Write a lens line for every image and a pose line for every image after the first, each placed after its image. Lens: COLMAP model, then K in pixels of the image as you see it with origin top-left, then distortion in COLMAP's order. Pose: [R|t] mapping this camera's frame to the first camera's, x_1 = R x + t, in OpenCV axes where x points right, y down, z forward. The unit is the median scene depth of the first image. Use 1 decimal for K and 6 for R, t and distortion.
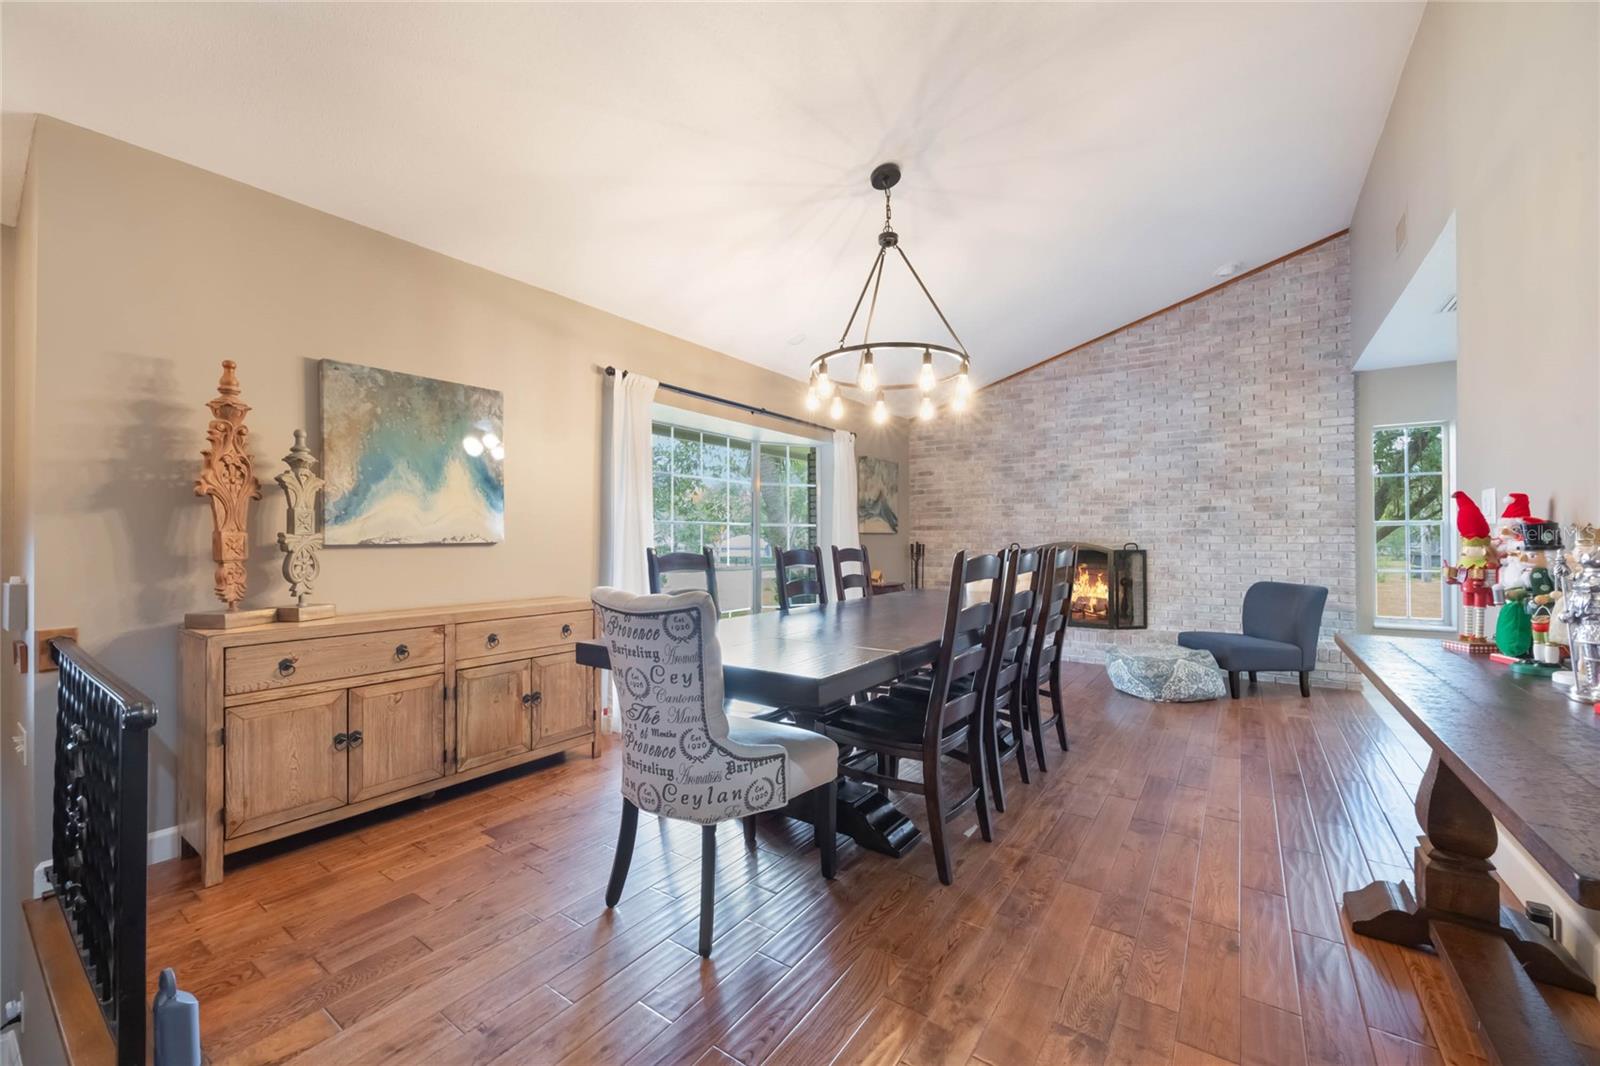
lens RADIAL K [[628.9, 0, 800.0], [0, 628.9, 533.0], [0, 0, 1]] dist [-0.000332, -0.000076]
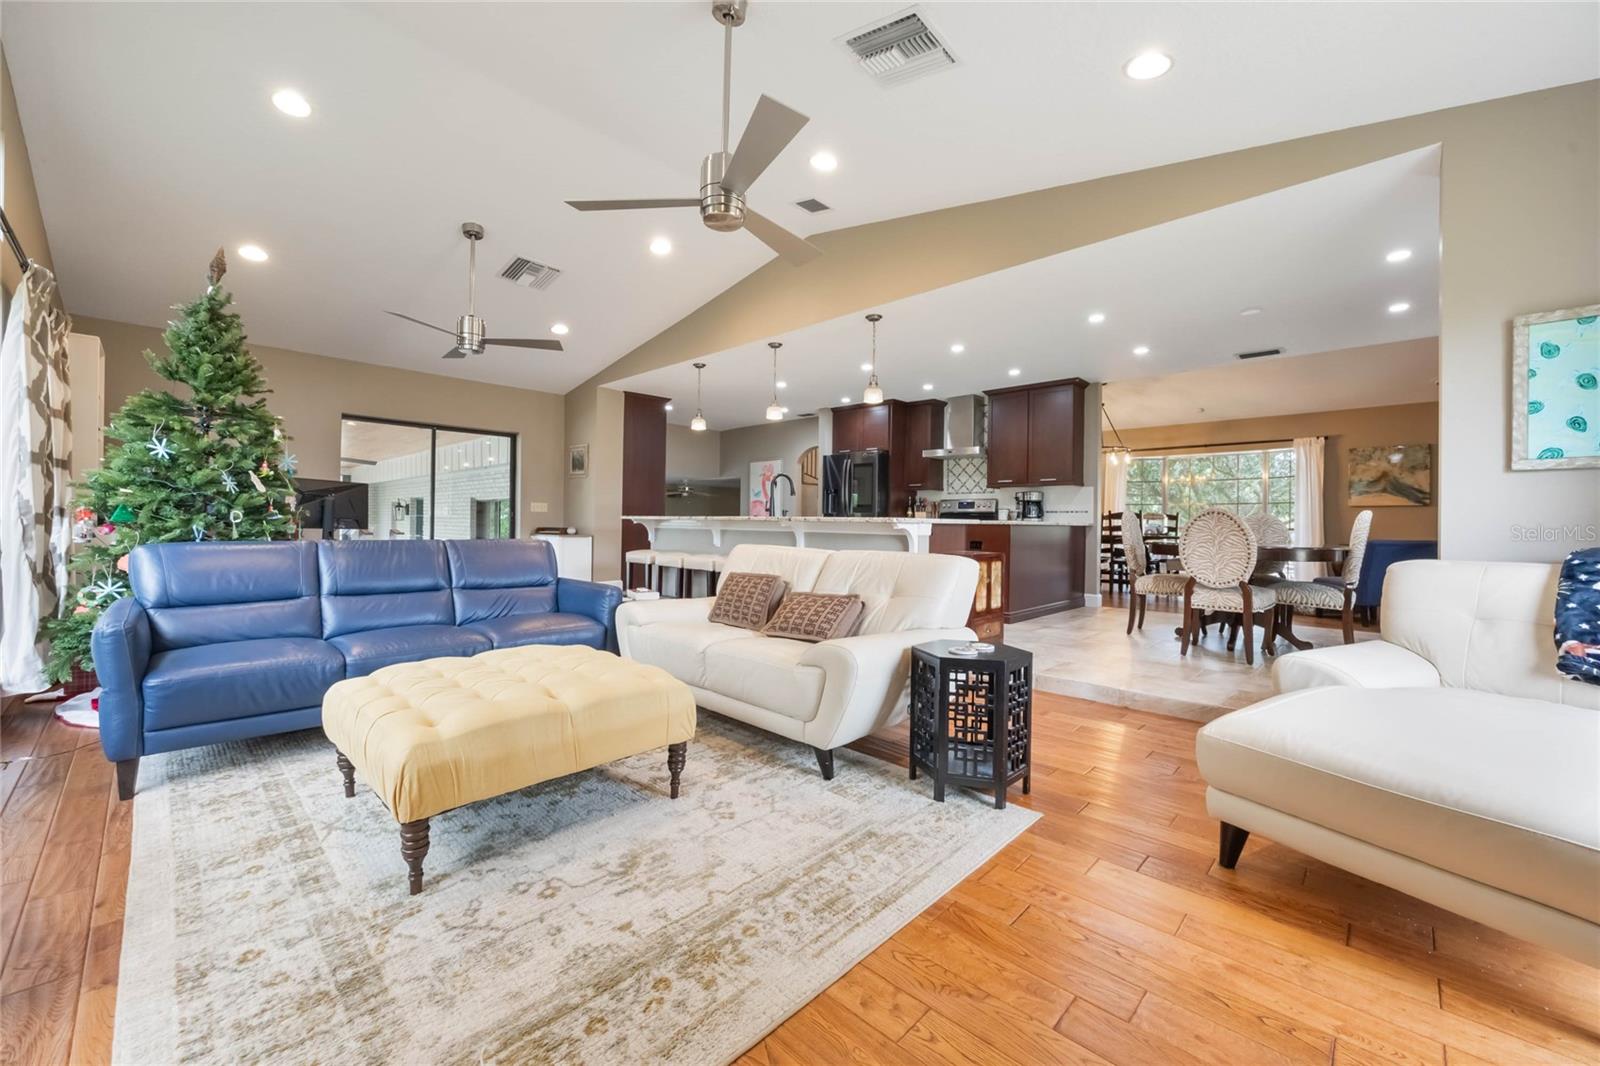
lens RADIAL K [[612.1, 0, 790.0], [0, 612.1, 522.3], [0, 0, 1]] dist [-0.000527, -0.000052]
pose [[-0.167376, -0.001788, -0.985891, 1.874141], [-0.001286, 0.999998, -0.001596, 0.045571], [0.985892, 0.001001, -0.167378, 0.048997]]
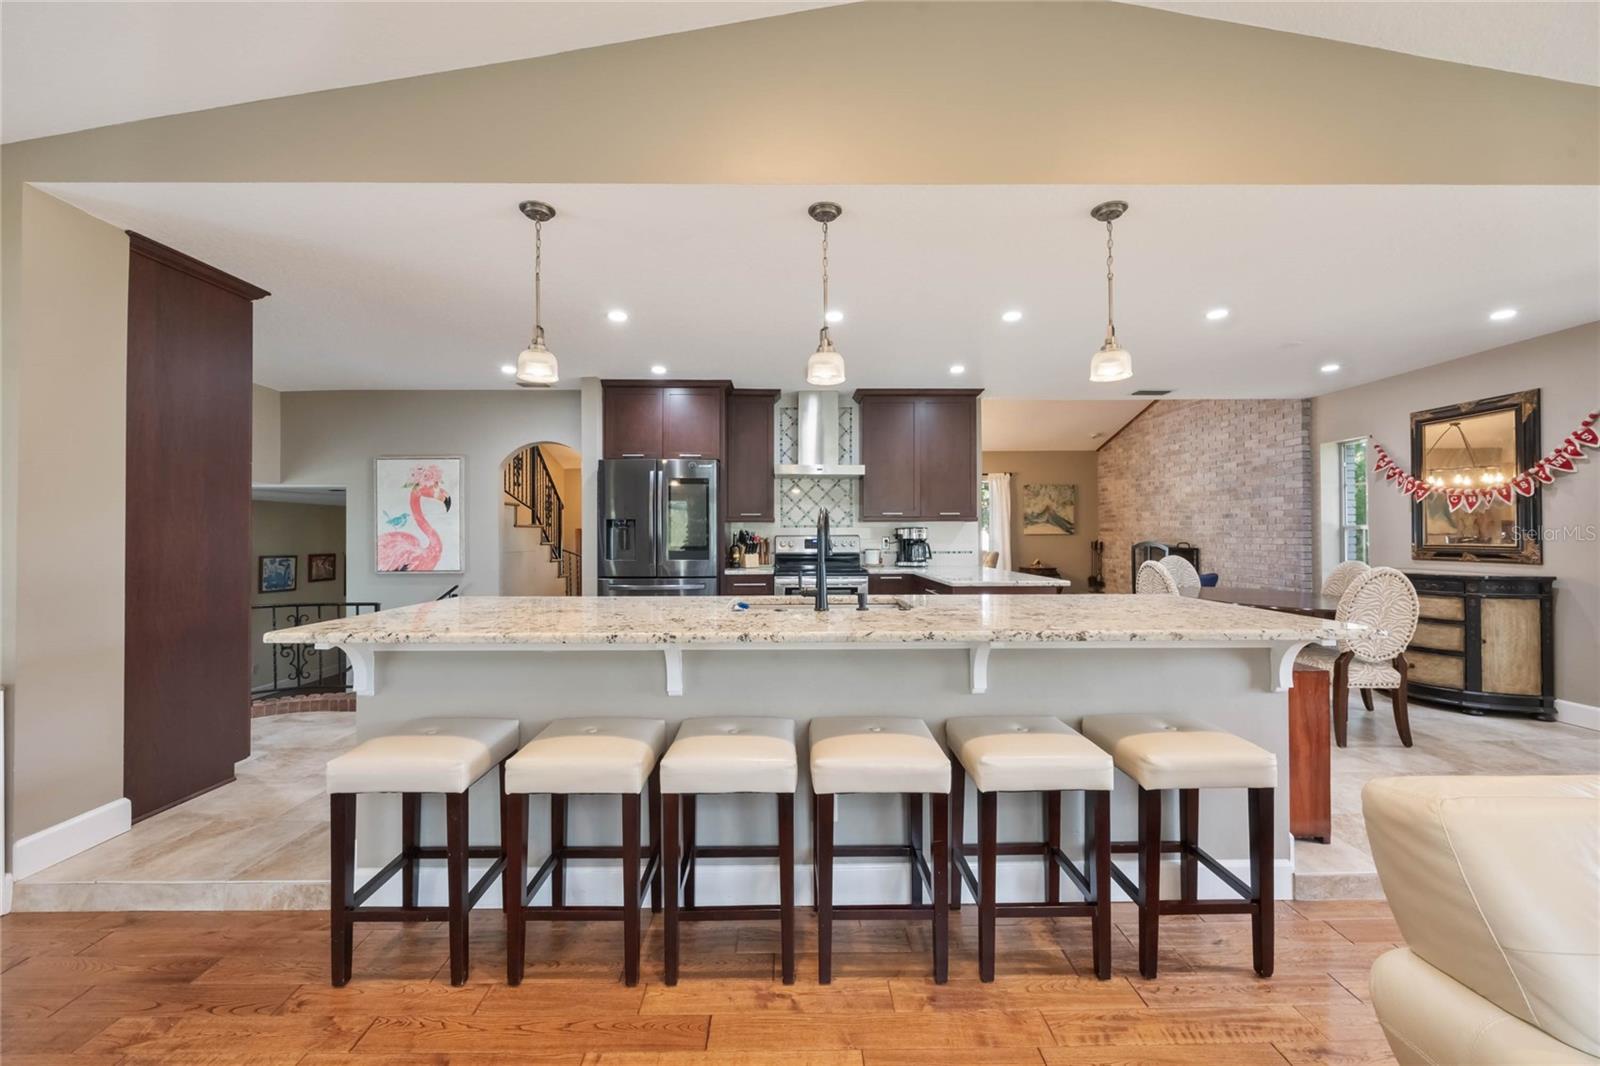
lens RADIAL K [[621.6, 0, 789.5], [0, 621.6, 532.2], [0, 0, 1]] dist [-0.002208, -0.000077]
pose [[0.574347, -0.003667, -0.818604, 1.214516], [0.012647, 0.999910, 0.004394, -0.023286], [0.818514, -0.012877, 0.574342, -0.437149]]
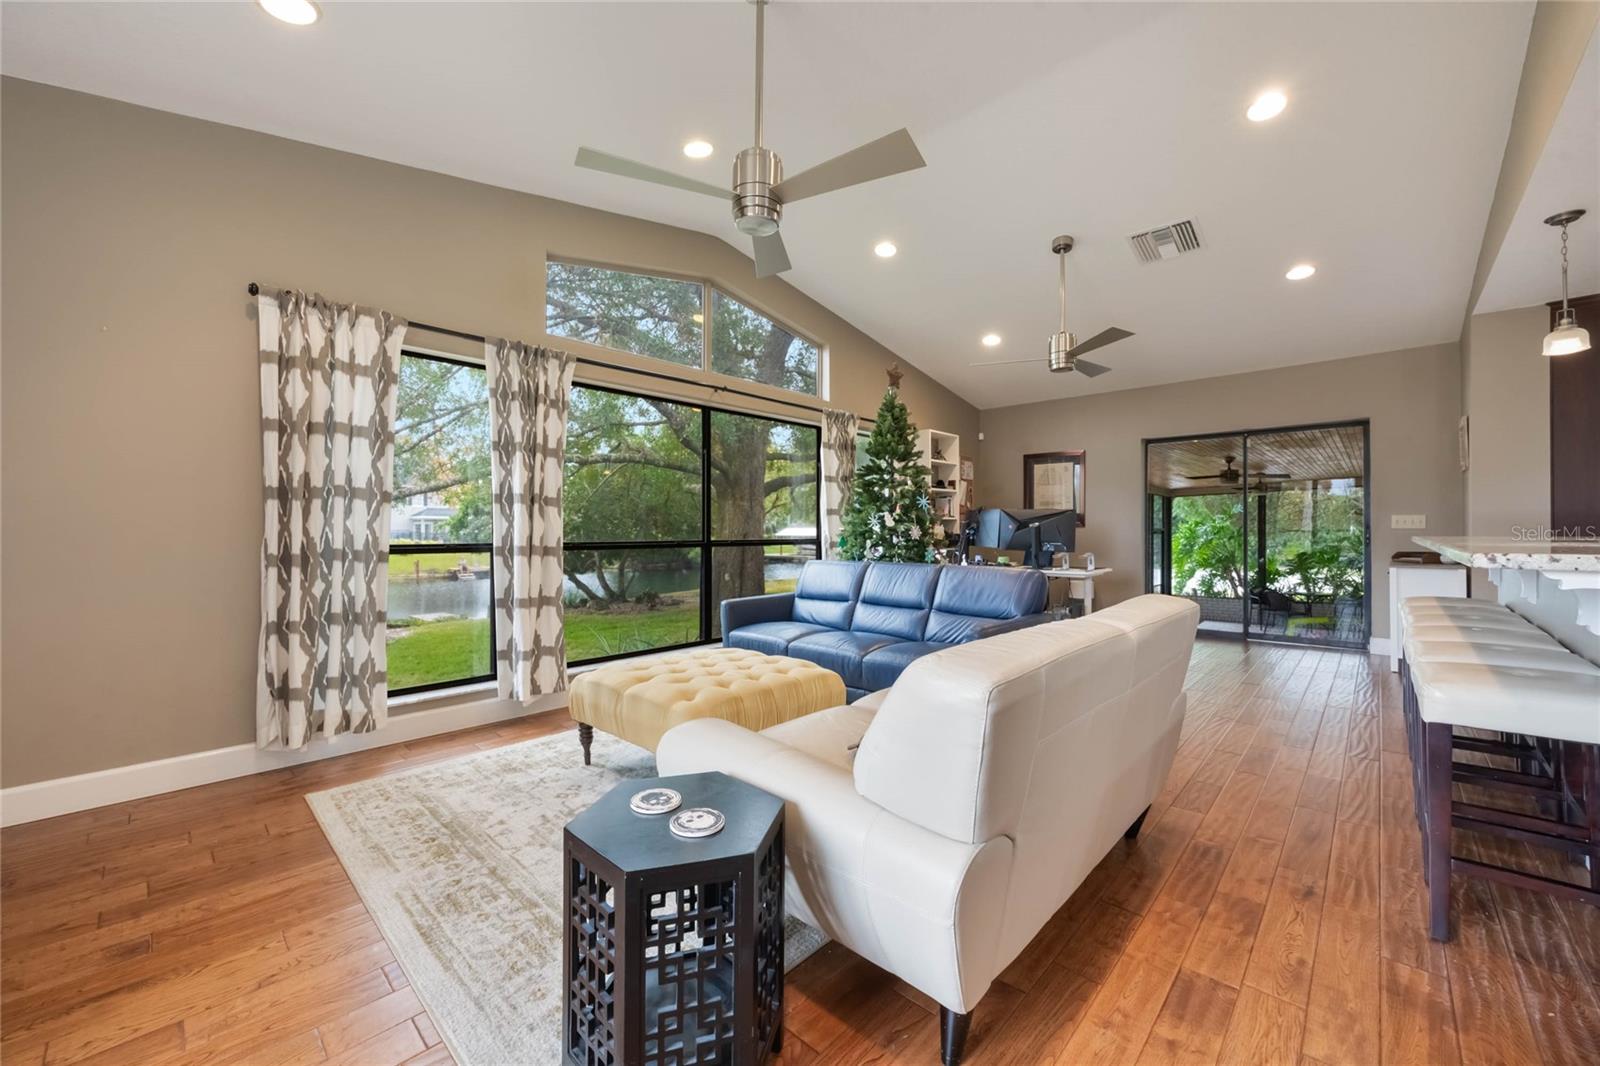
lens RADIAL K [[619.9, 0, 799.8], [0, 619.9, 524.3], [0, 0, 1]] dist [-0.001494, 0.000037]
pose [[-0.990125, 0.004189, 0.140122, 1.344152], [0.000835, 0.999712, -0.023985, 0.033077], [-0.140182, -0.023631, -0.989844, 0.330066]]
